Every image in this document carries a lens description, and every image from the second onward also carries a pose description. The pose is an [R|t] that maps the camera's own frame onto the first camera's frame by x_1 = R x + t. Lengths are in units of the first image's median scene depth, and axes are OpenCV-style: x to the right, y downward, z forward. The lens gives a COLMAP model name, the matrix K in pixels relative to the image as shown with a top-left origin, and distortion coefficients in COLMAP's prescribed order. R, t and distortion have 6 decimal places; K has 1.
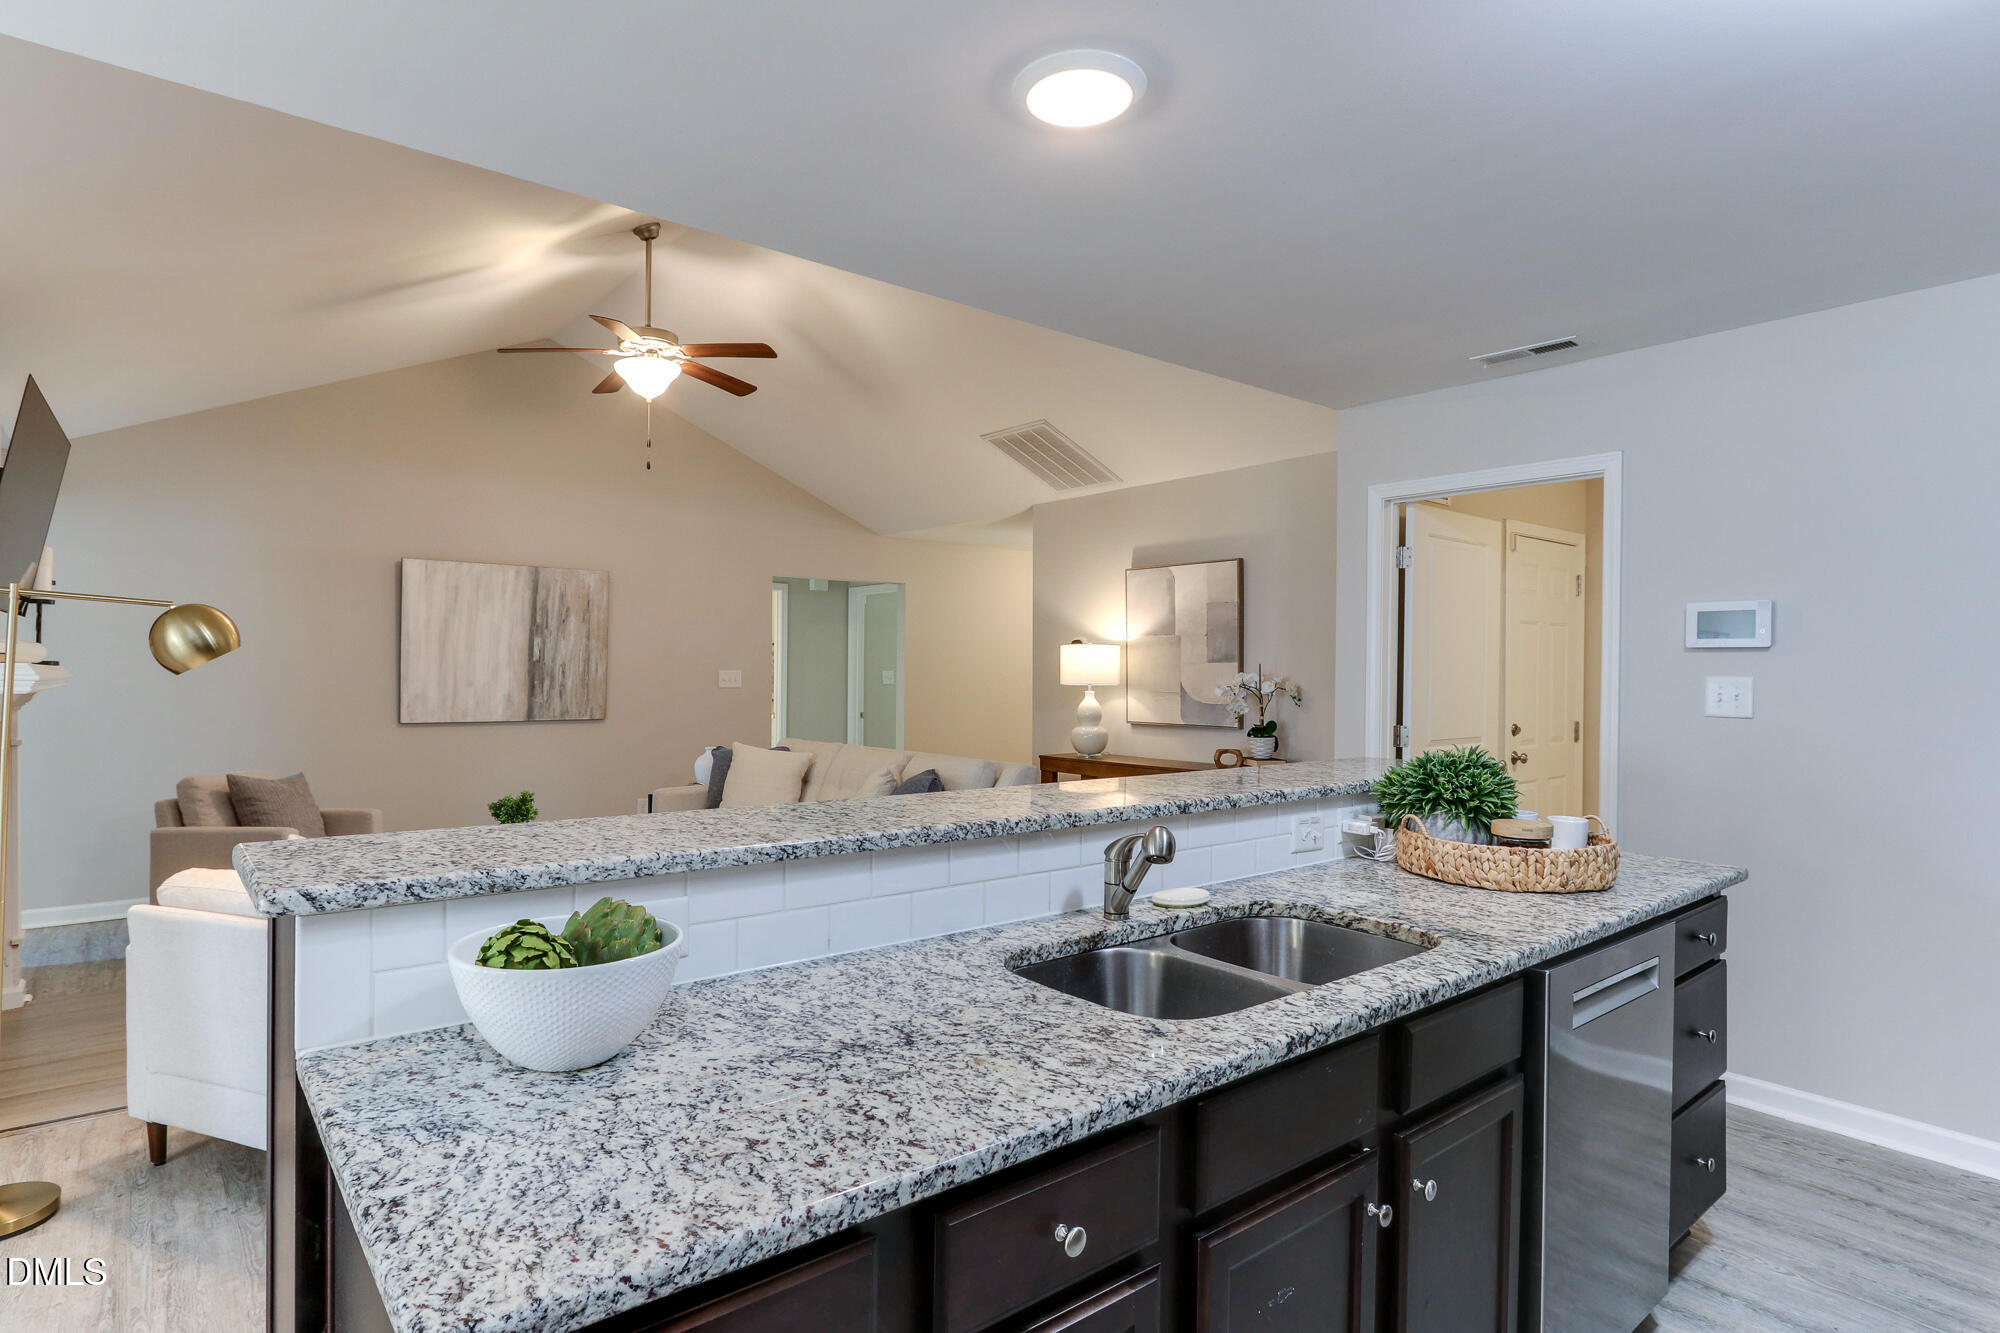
lens RADIAL K [[1048.1, 0, 966.4], [0, 1048.1, 679.1], [0, 0, 1]] dist [-0.002470, 0.000279]
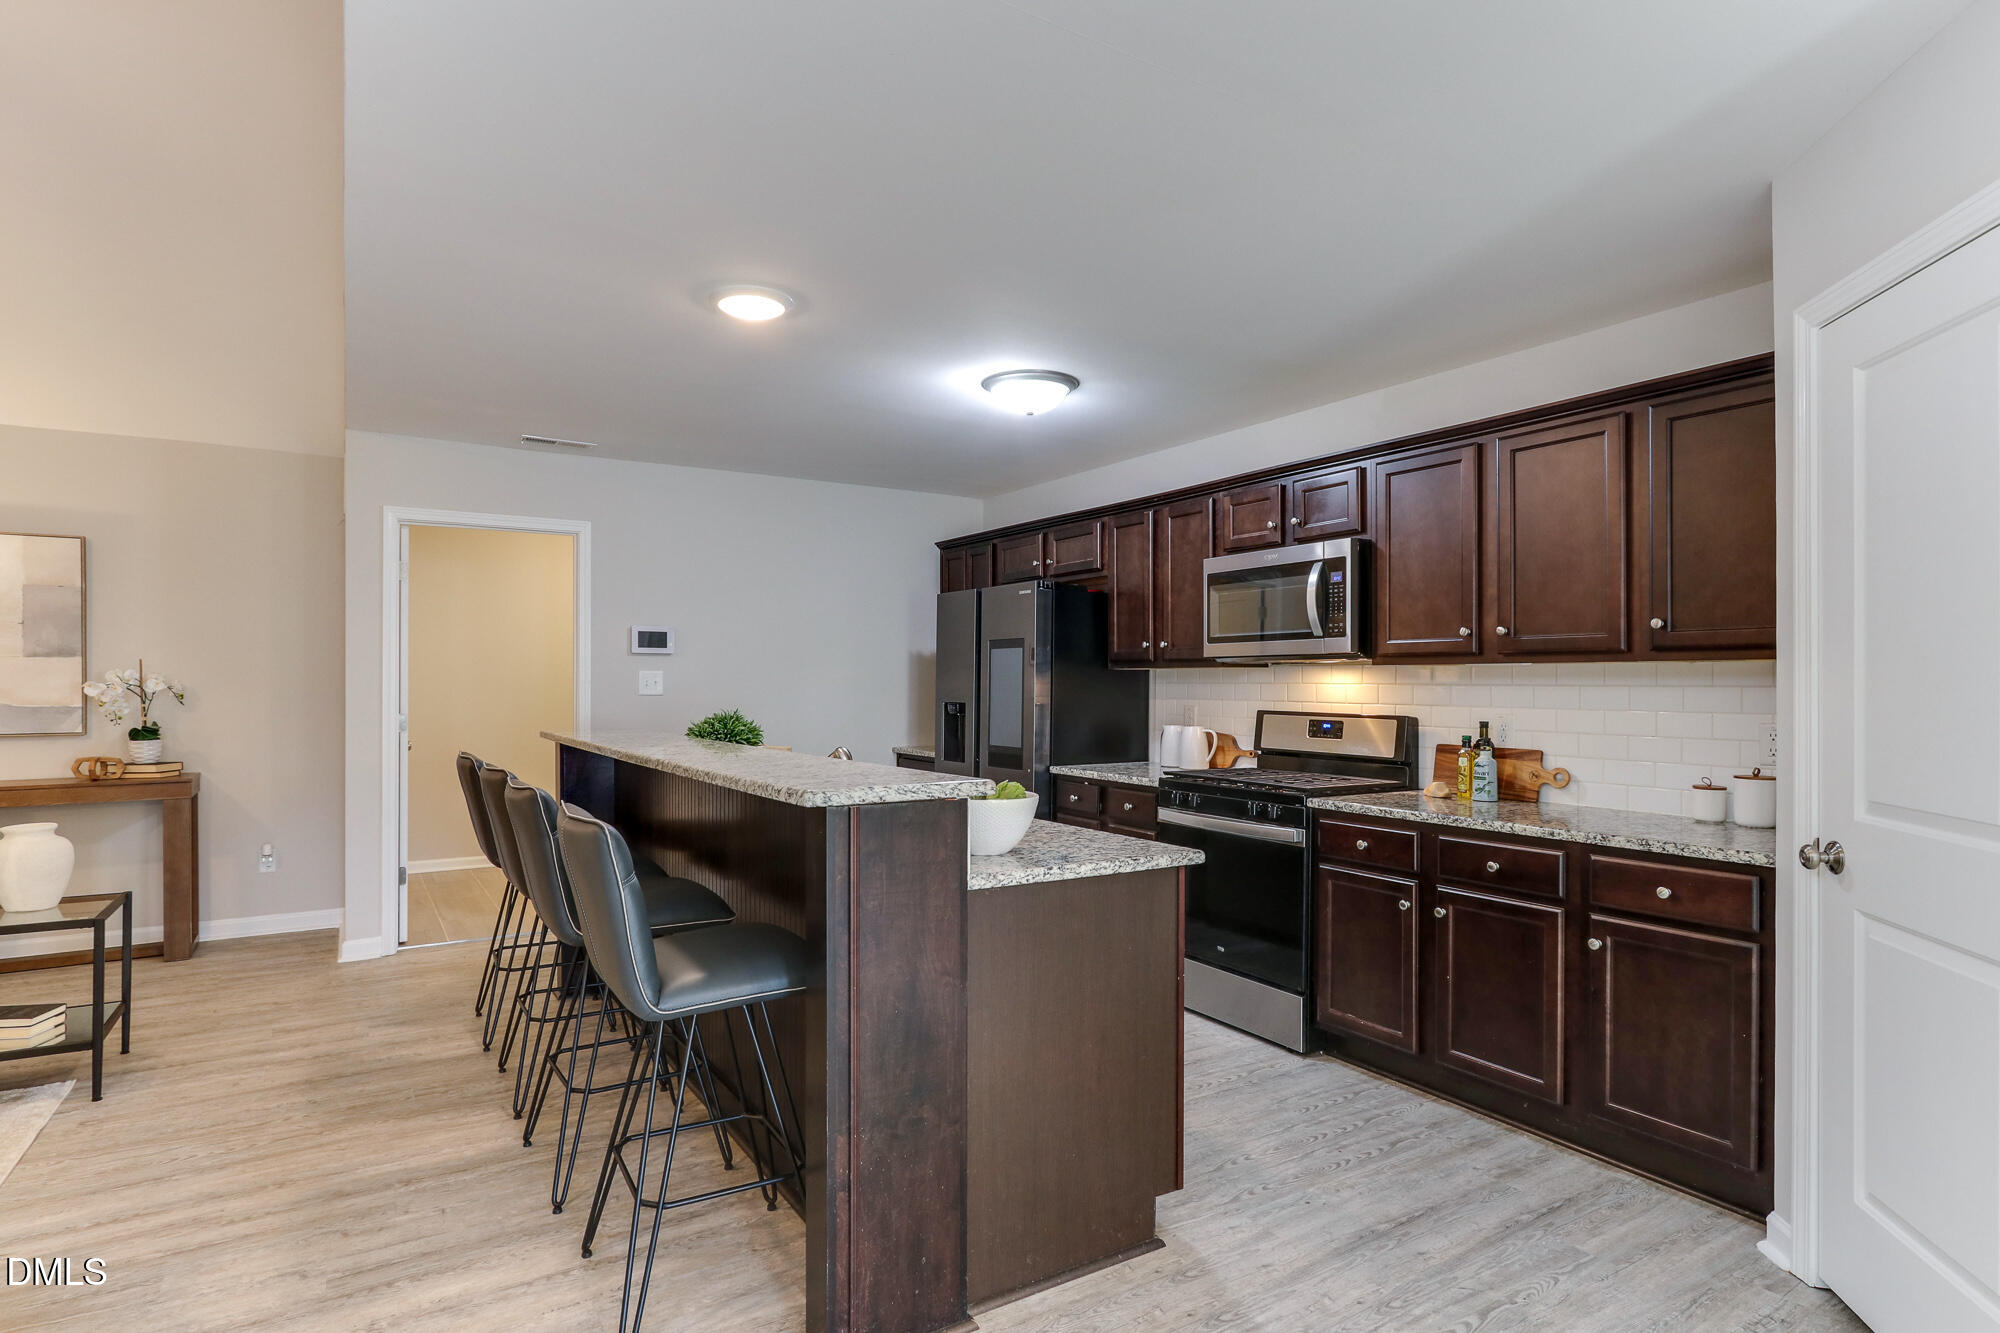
lens RADIAL K [[1034.8, 0, 970.9], [0, 1034.8, 682.3], [0, 0, 1]] dist [-0.004992, 0.001154]
pose [[0.125193, -0.010415, 0.992078, -0.435140], [0.008154, 0.999922, 0.009468, 0.002353], [-0.992099, 0.006904, 0.125268, 0.147862]]
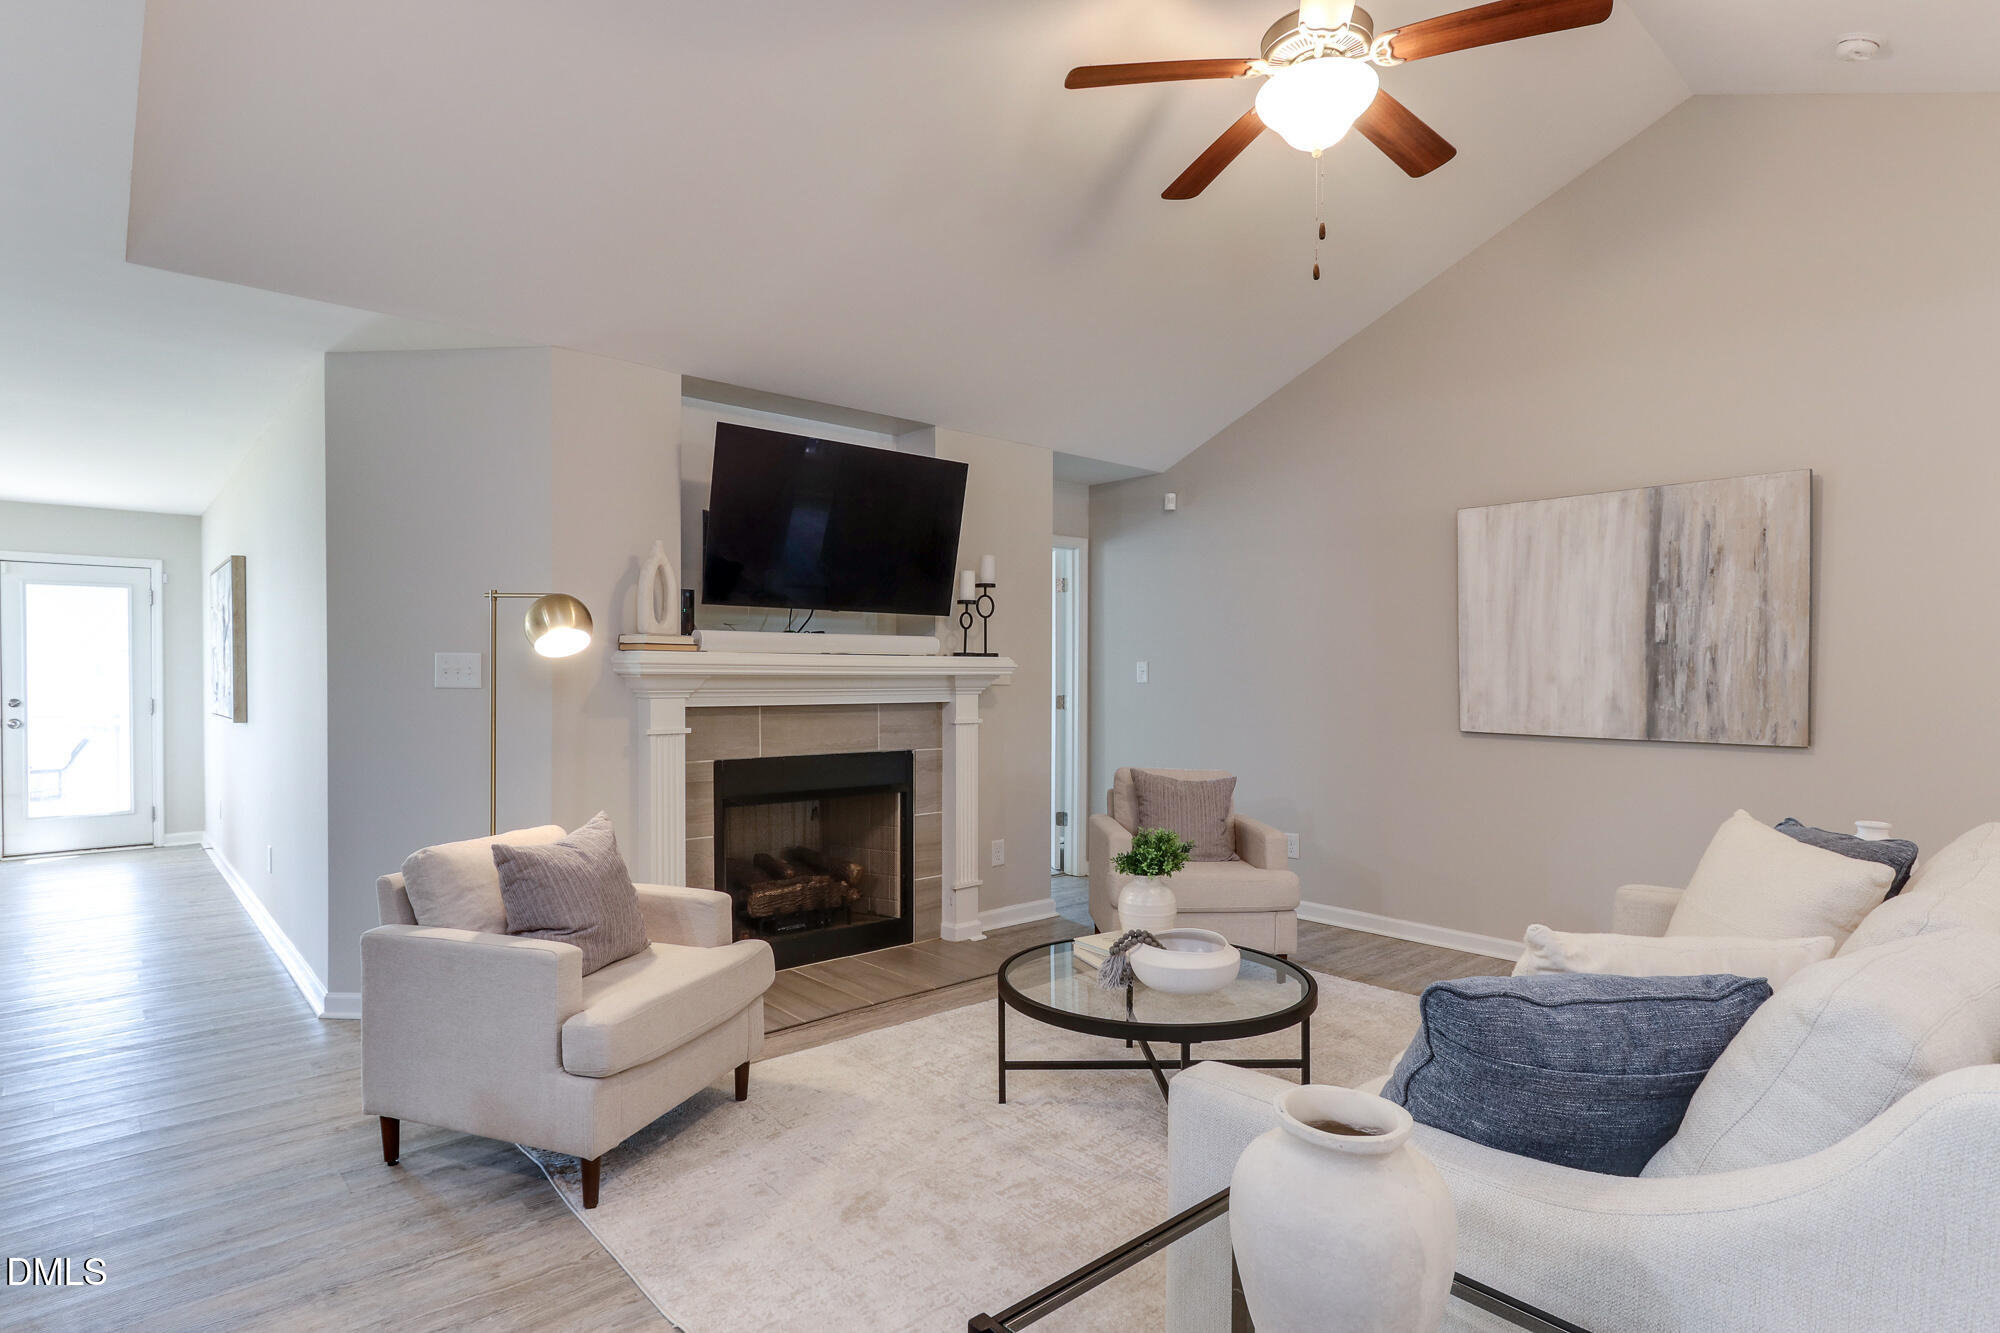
lens RADIAL K [[1034.8, 0, 970.9], [0, 1034.8, 682.3], [0, 0, 1]] dist [-0.004992, 0.001154]
pose [[0.042595, 0.003004, -0.999088, 0.178864], [-0.008365, 0.999962, 0.002650, 0.008123], [0.999057, 0.008245, 0.042618, 0.615301]]
